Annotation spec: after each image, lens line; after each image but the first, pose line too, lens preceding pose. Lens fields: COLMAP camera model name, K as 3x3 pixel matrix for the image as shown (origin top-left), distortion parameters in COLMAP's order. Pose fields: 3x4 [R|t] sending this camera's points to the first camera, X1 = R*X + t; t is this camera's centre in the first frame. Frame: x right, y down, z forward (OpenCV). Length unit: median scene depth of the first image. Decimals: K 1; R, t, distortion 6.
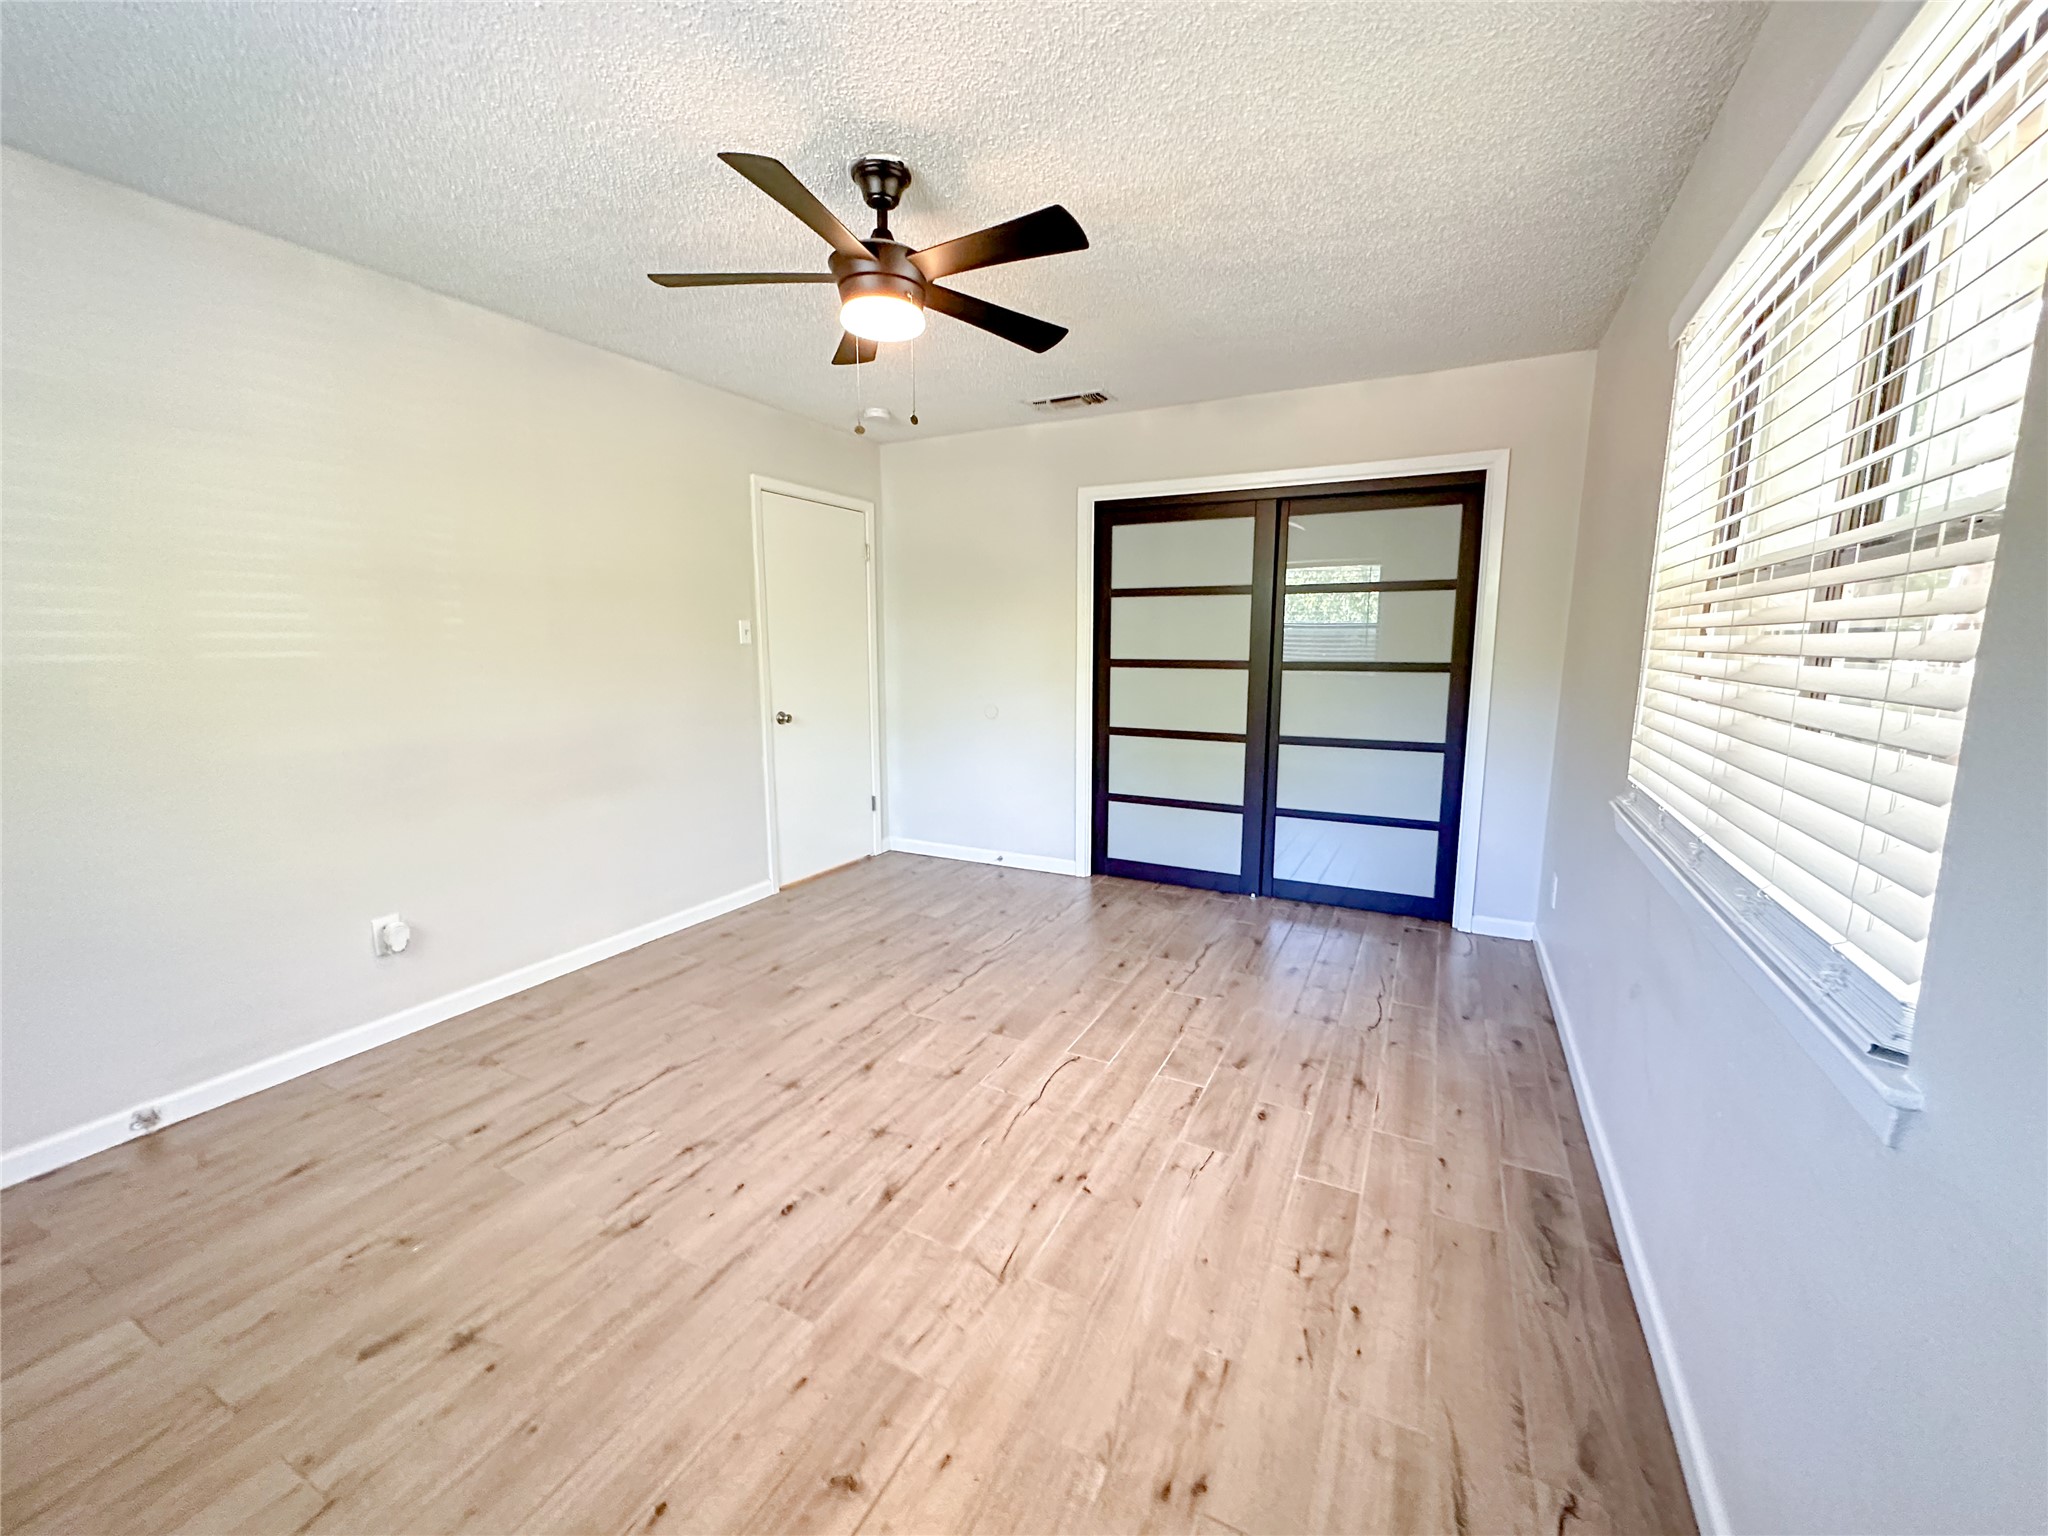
lens RADIAL K [[817.4, 0, 1018.6], [0, 817.4, 763.7], [0, 0, 1]] dist [-0.000081, 0.000587]
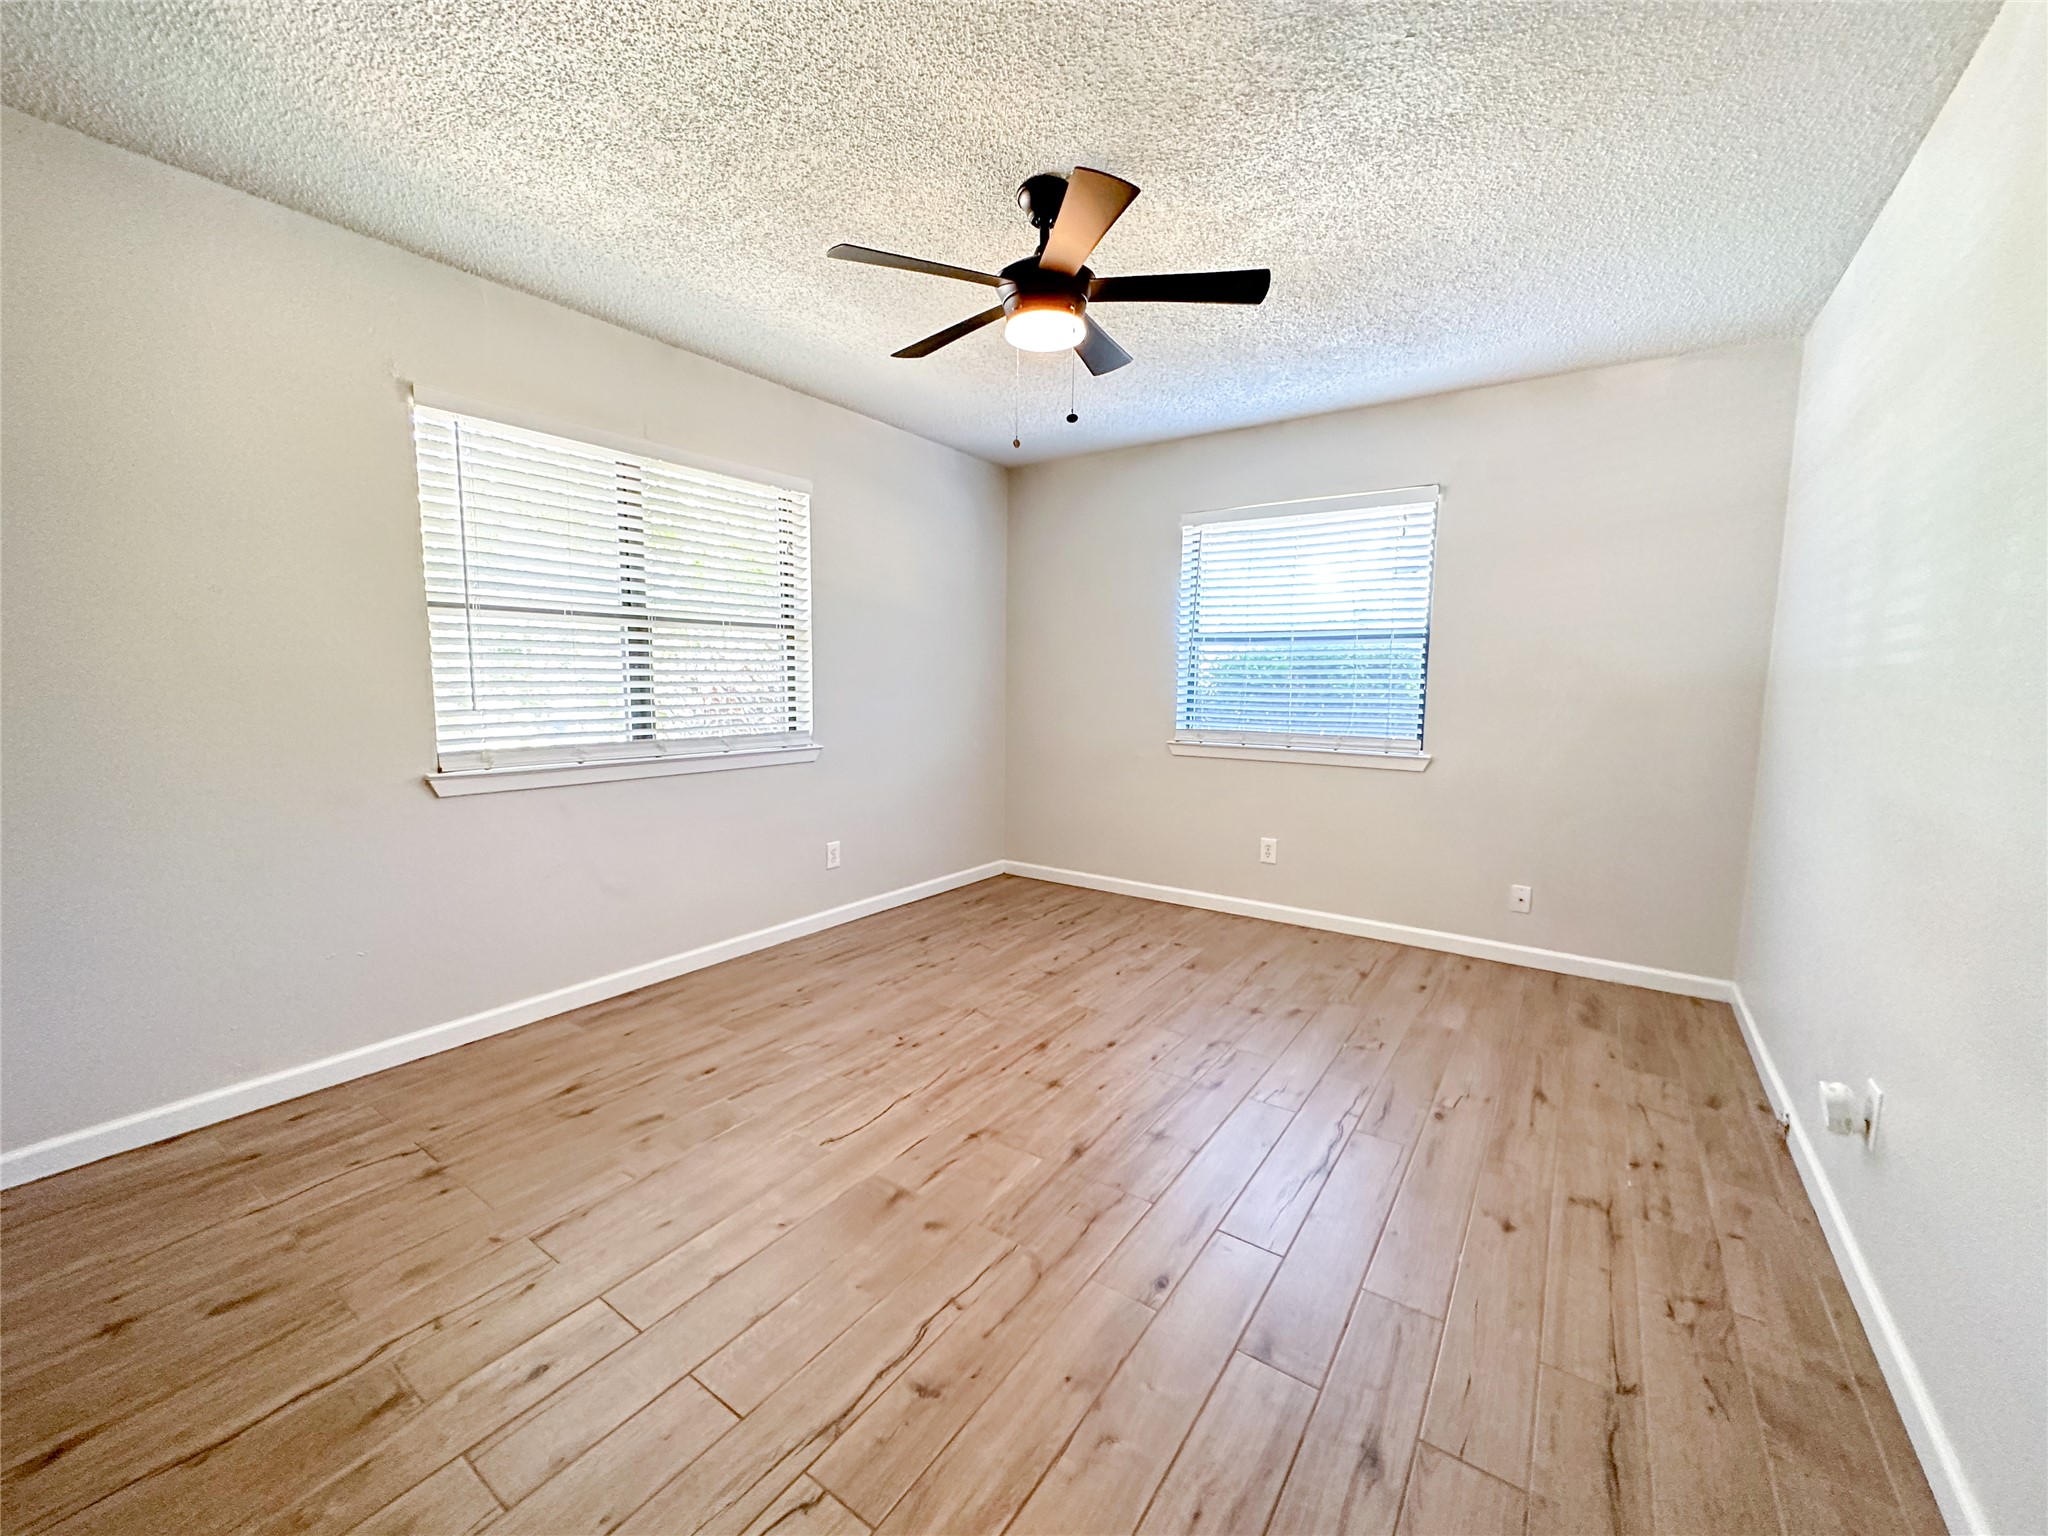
lens RADIAL K [[817.4, 0, 1018.6], [0, 817.4, 763.7], [0, 0, 1]] dist [-0.000081, 0.000587]
pose [[-0.990281, -0.025465, 0.136730, -0.265598], [0.010653, 0.966321, 0.257119, -0.258434], [-0.138673, 0.256077, -0.956658, 1.974569]]
